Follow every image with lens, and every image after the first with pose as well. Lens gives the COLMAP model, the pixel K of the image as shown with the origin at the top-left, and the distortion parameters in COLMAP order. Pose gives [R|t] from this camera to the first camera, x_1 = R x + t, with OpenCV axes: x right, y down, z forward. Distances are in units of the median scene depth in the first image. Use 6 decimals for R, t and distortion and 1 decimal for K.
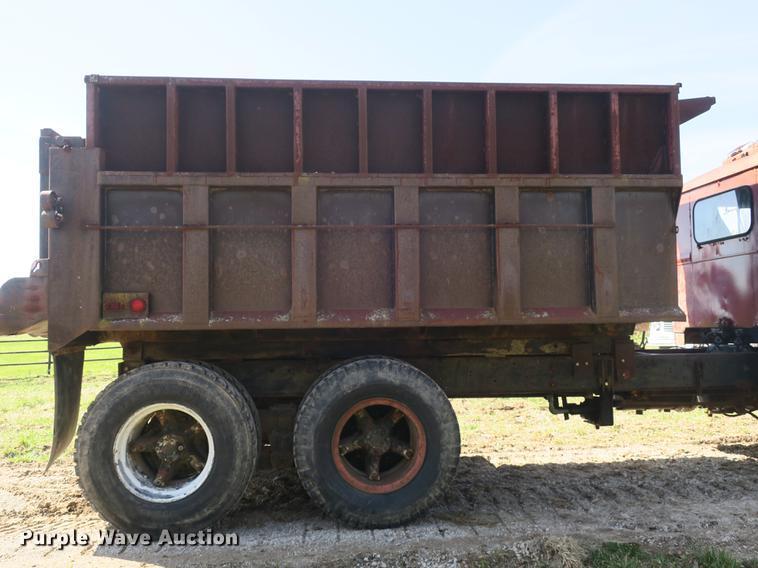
lens RADIAL K [[665.1, 0, 384.4], [0, 665.1, 285.7], [0, 0, 1]] dist [-0.015858, 0.016412]
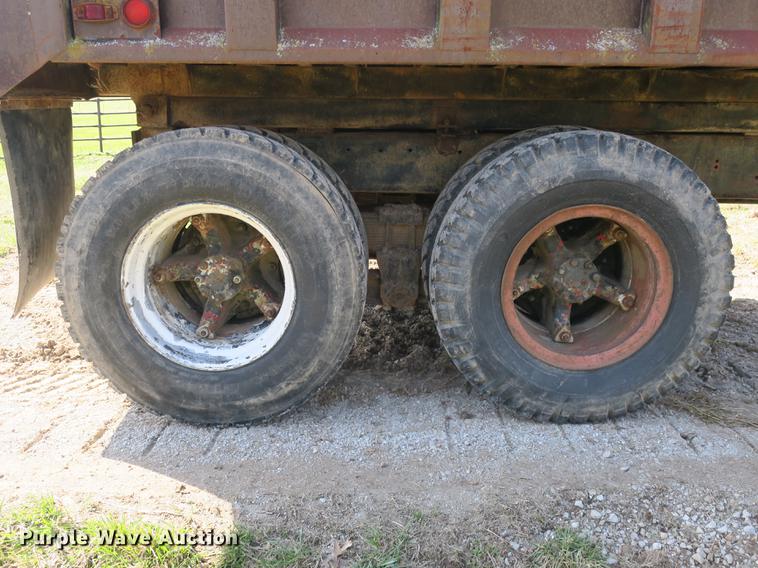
lens RADIAL K [[665.1, 0, 384.4], [0, 665.1, 285.7], [0, 0, 1]] dist [-0.015858, 0.016412]
pose [[0.995297, 0.042603, -0.086996, -0.128822], [-0.013138, 0.949164, 0.314507, 0.065599], [0.095972, -0.311885, 0.945260, 0.464648]]
